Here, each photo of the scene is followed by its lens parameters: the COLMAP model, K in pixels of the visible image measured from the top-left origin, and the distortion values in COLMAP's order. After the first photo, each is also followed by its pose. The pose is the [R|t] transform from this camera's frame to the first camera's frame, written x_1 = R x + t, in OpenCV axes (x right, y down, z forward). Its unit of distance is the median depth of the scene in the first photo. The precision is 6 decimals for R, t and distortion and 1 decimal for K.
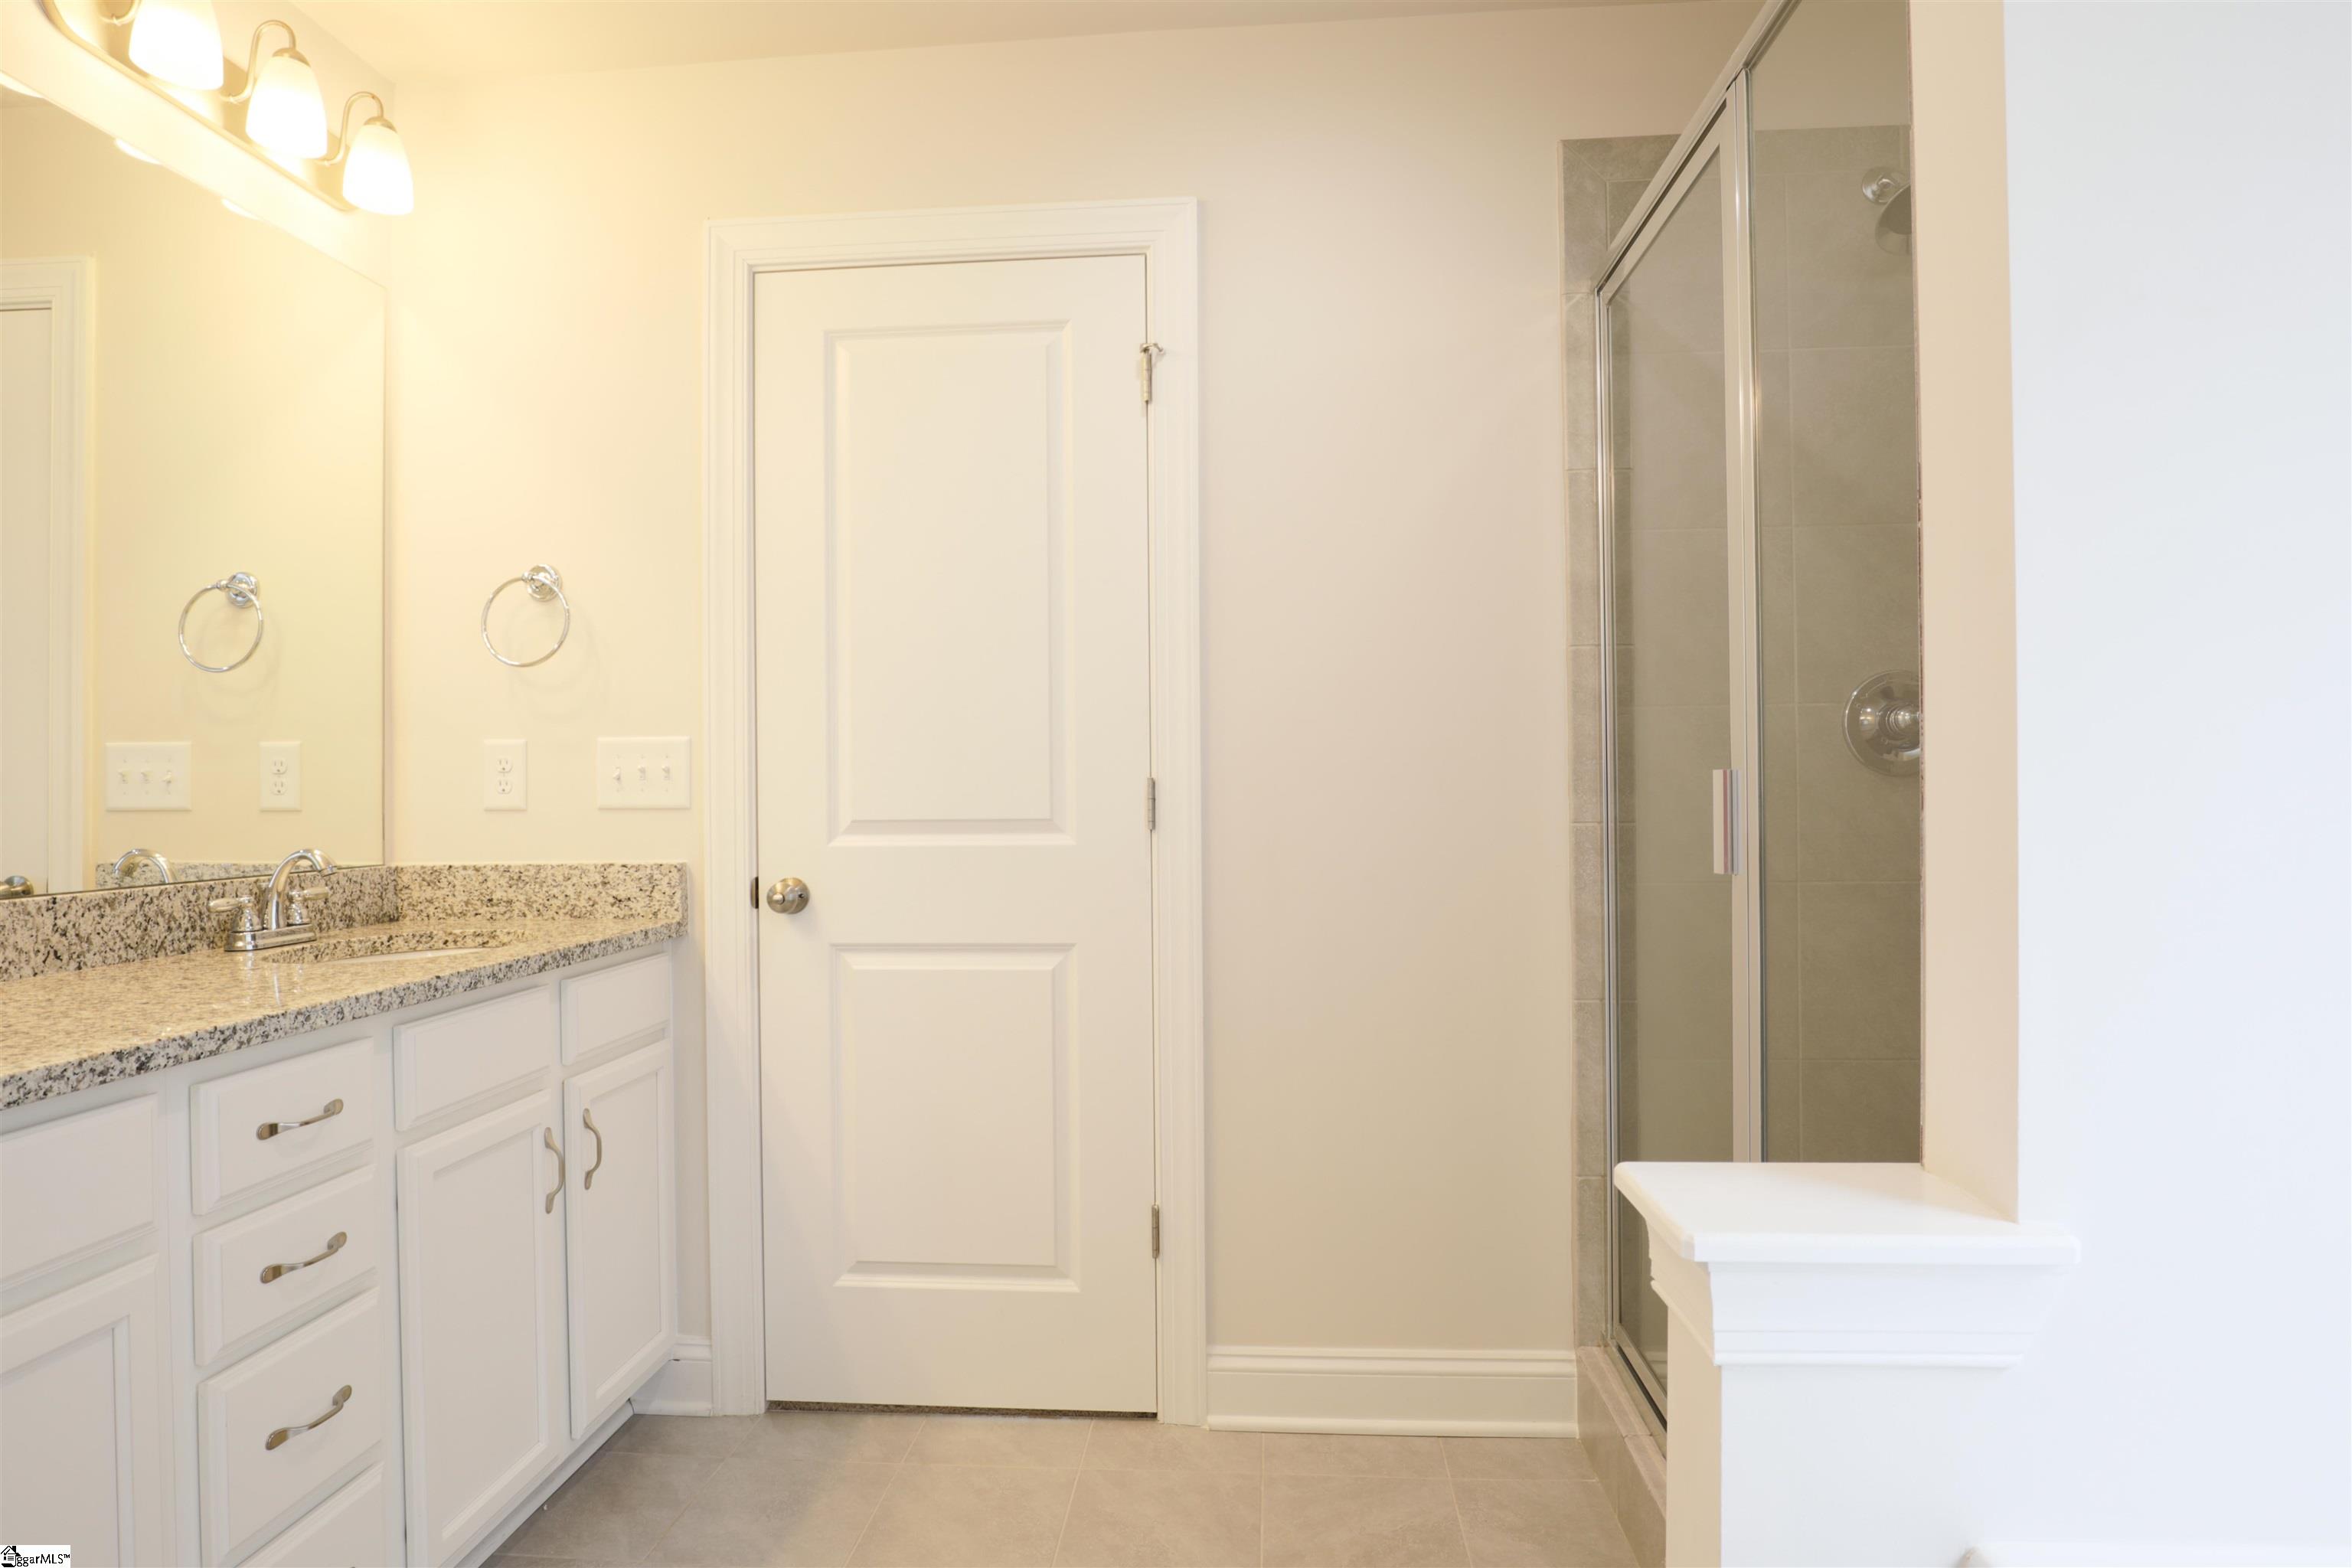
lens RADIAL K [[1266.6, 0, 1177.7], [0, 1266.6, 783.8], [0, 0, 1]] dist [-0.018229, -0.000184]
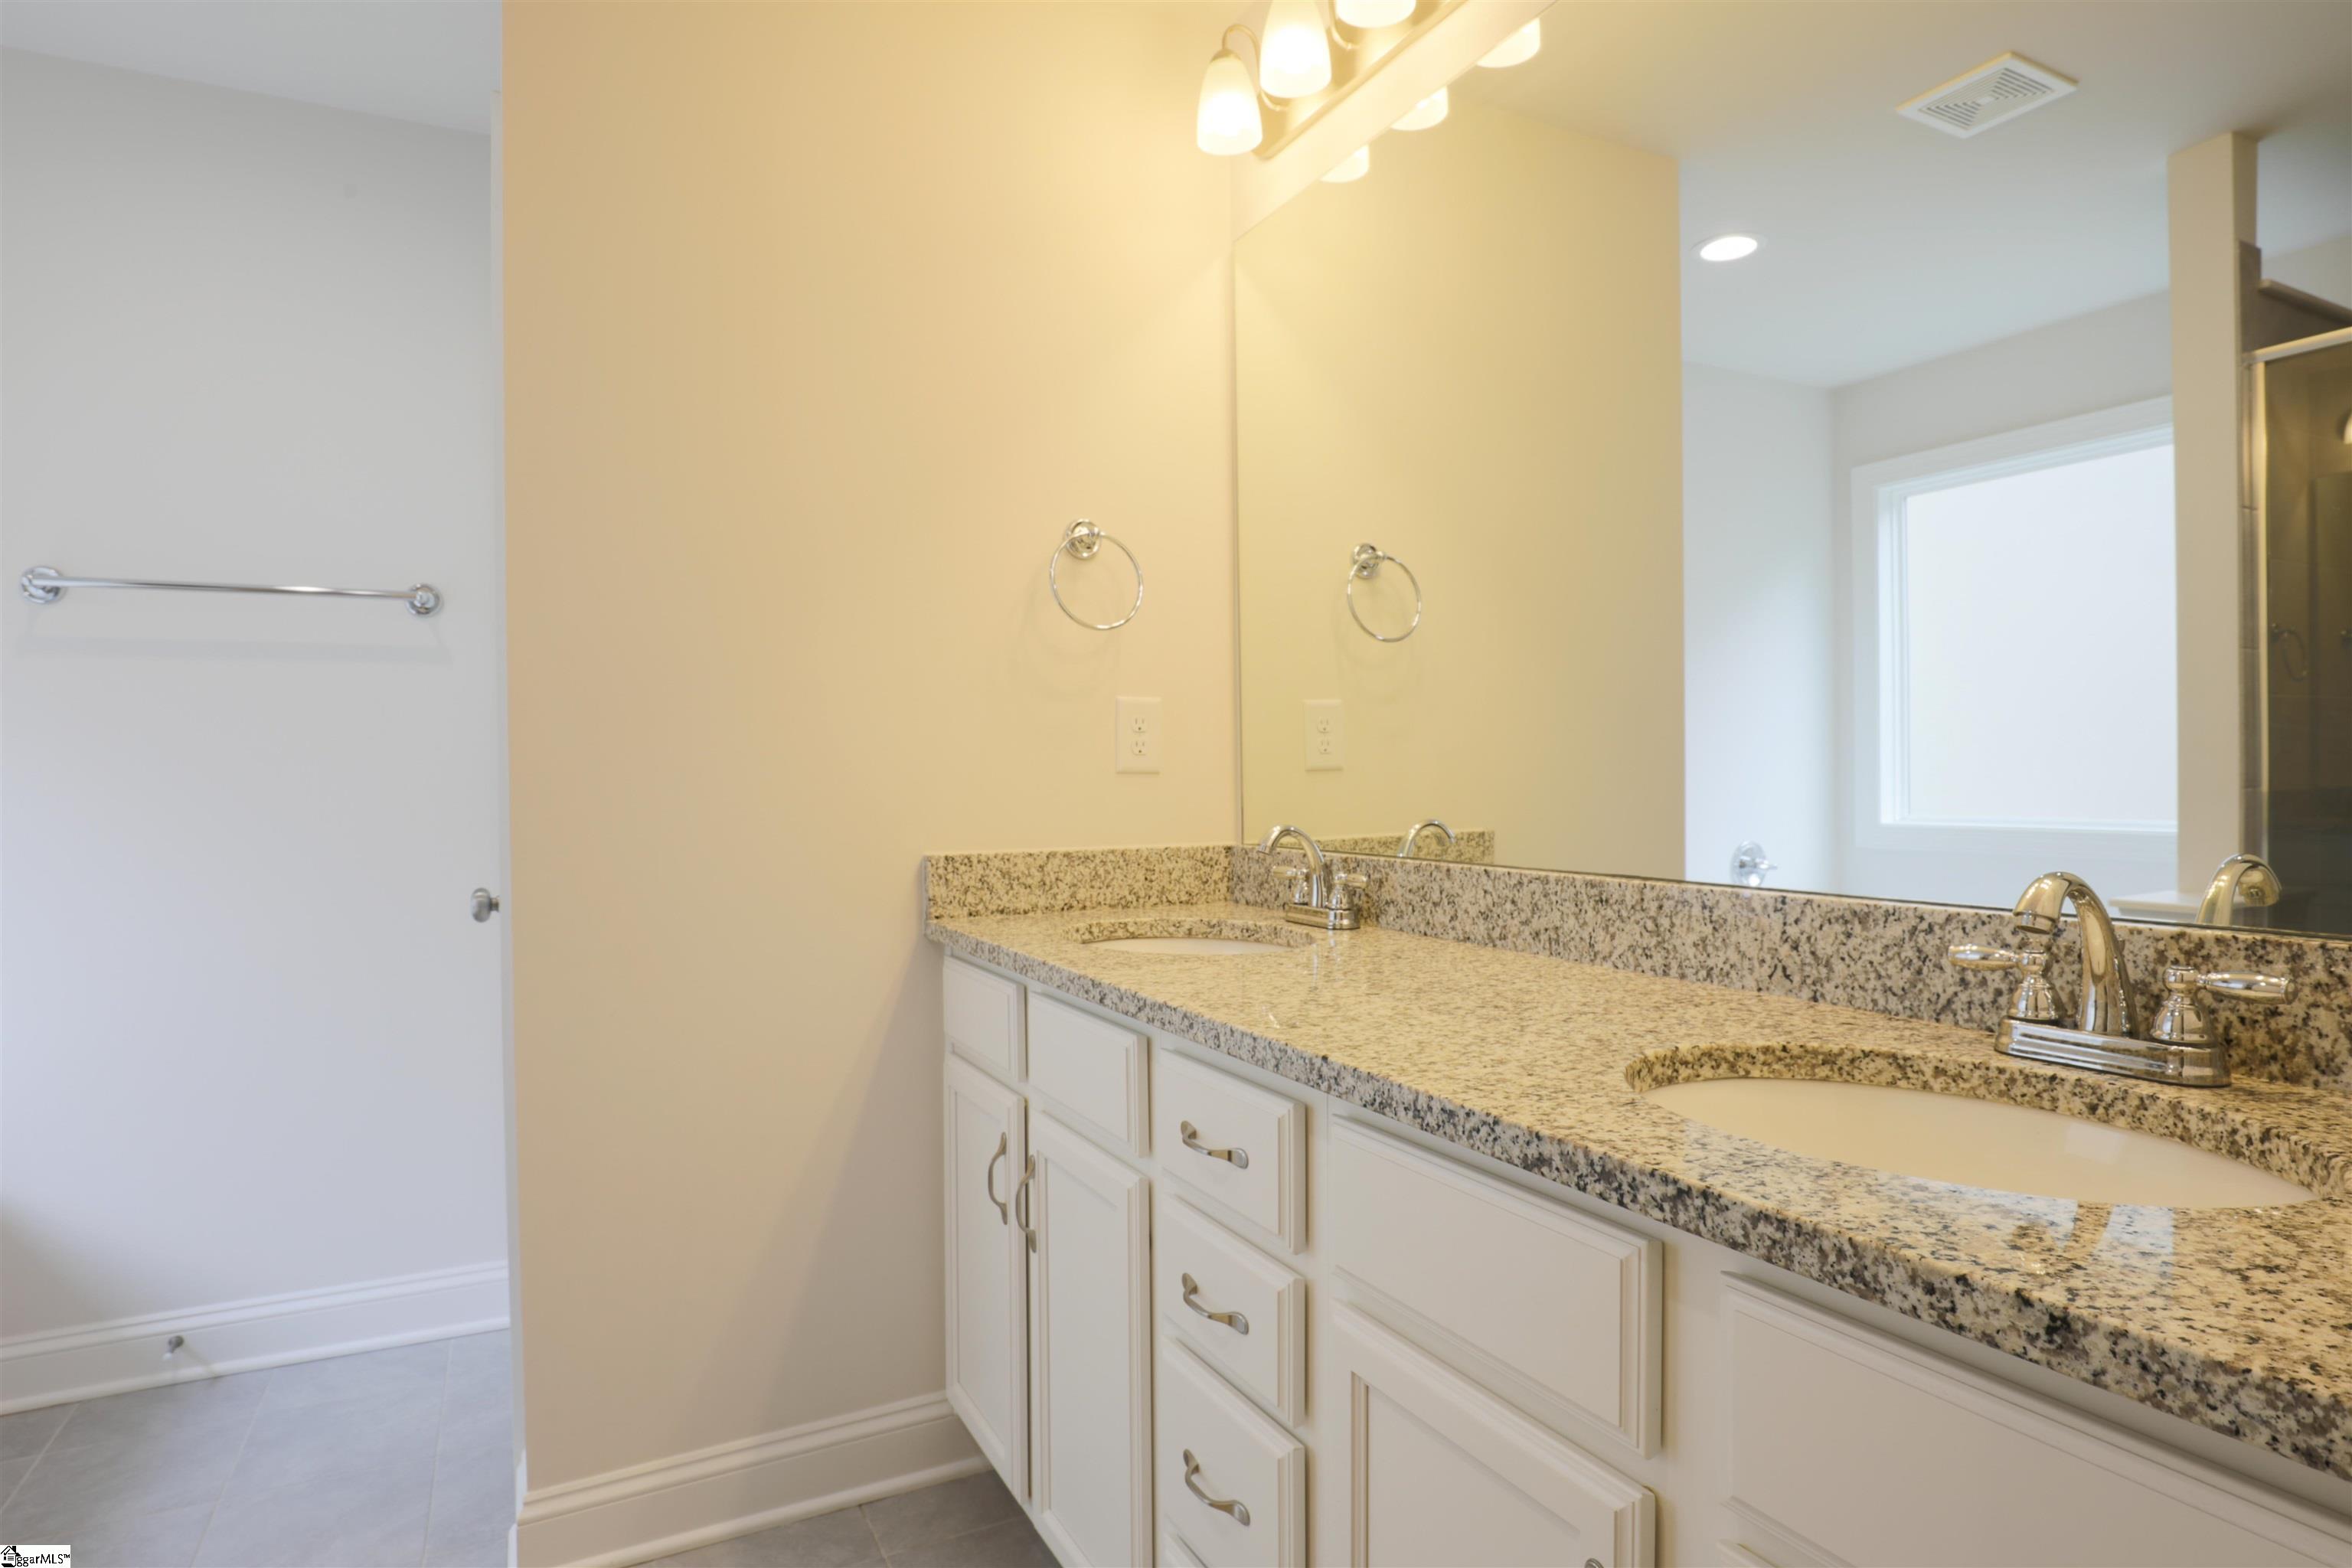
lens RADIAL K [[1266.6, 0, 1172.7], [0, 1266.6, 783.0], [0, 0, 1]] dist [-0.018229, -0.000184]
pose [[-0.849106, 0.023870, -0.527683, -0.175985], [0.019745, 0.999715, 0.013451, 0.005123], [0.527853, 0.001002, -0.849335, 1.371501]]
